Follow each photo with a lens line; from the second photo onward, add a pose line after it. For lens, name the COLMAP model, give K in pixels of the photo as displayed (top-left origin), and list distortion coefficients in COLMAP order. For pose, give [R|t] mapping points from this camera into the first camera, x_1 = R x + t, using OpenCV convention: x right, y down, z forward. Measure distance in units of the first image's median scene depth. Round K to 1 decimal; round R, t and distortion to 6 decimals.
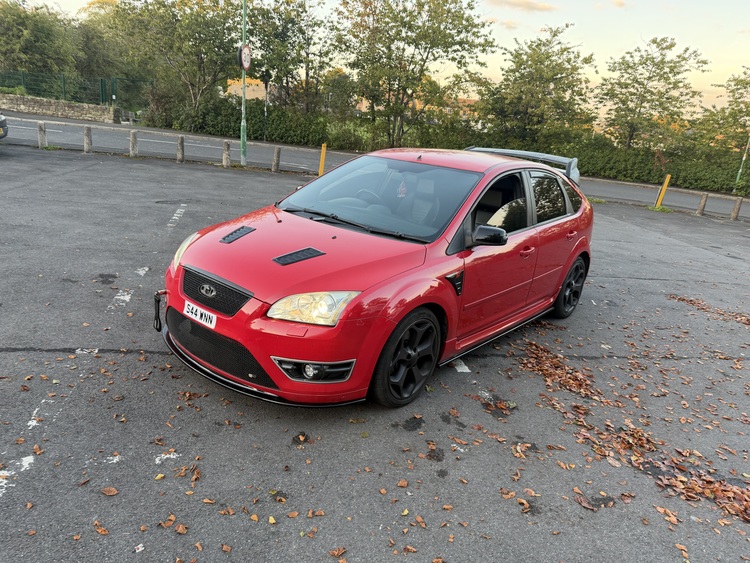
lens RADIAL K [[527.1, 0, 376.6], [0, 527.1, 280.6], [0, 0, 1]] dist [-0.003773, -0.003021]
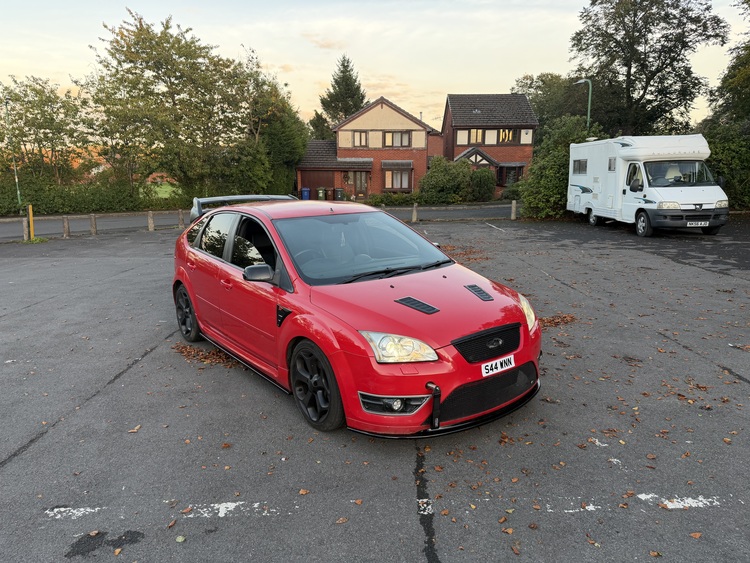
lens RADIAL K [[527.1, 0, 375.5], [0, 527.1, 281.7], [0, 0, 1]] dist [-0.003773, -0.003021]
pose [[0.209673, -0.286125, 0.934970, -1.189072], [0.309813, 0.926396, 0.214024, -0.361122], [-0.927391, 0.244791, 0.282885, 0.757248]]
